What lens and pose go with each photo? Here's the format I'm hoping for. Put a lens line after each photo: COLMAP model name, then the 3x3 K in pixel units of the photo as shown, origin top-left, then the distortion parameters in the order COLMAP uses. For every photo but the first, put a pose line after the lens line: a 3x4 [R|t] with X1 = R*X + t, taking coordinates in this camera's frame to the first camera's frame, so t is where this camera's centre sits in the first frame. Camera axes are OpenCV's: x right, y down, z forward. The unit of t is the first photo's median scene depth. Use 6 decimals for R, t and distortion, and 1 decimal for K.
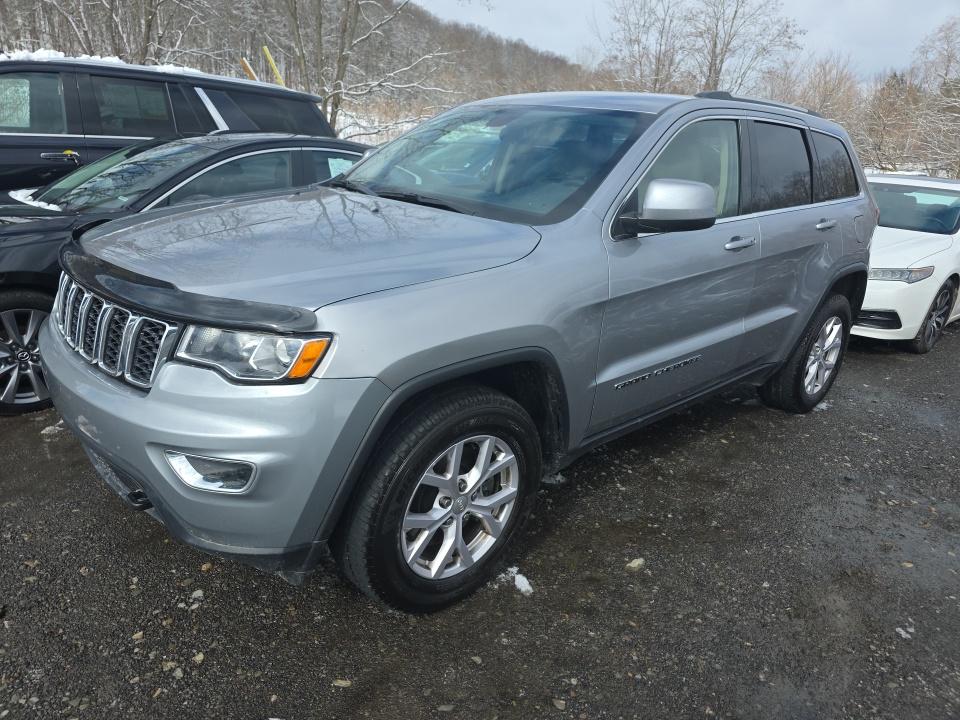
lens RADIAL K [[677.5, 0, 480.0], [0, 677.5, 360.0], [0, 0, 1]] dist [0.053571, -0.049632]
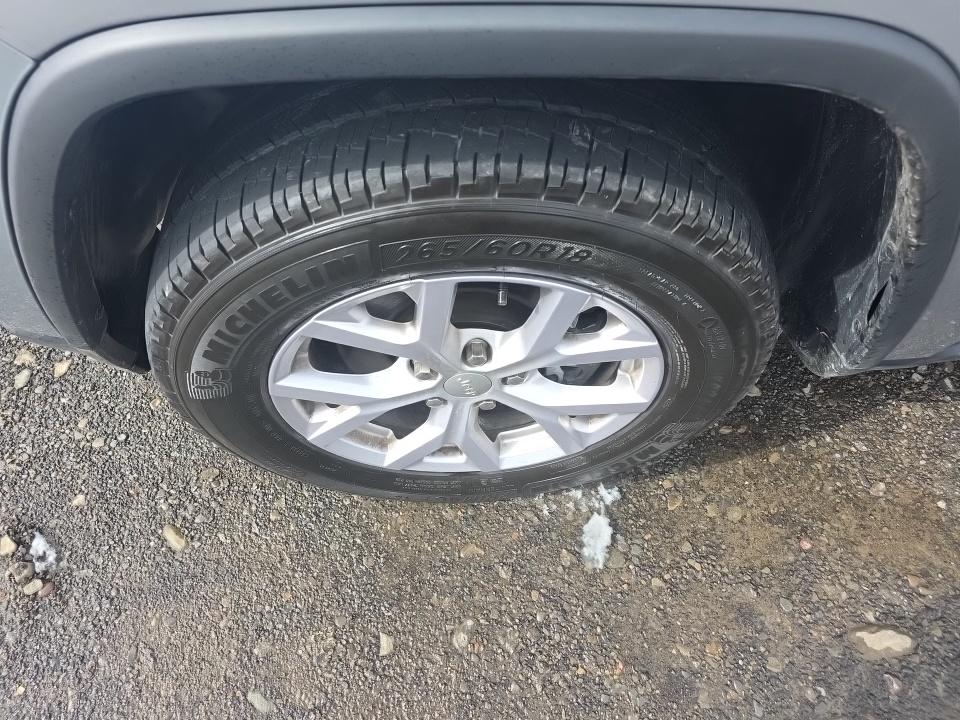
lens RADIAL K [[677.5, 0, 480.0], [0, 677.5, 360.0], [0, 0, 1]] dist [0.053571, -0.049632]
pose [[0.765291, 0.526218, -0.370709, 0.112452], [-0.188682, 0.734009, 0.652403, -0.060712], [0.615410, -0.429332, 0.661018, 0.692669]]
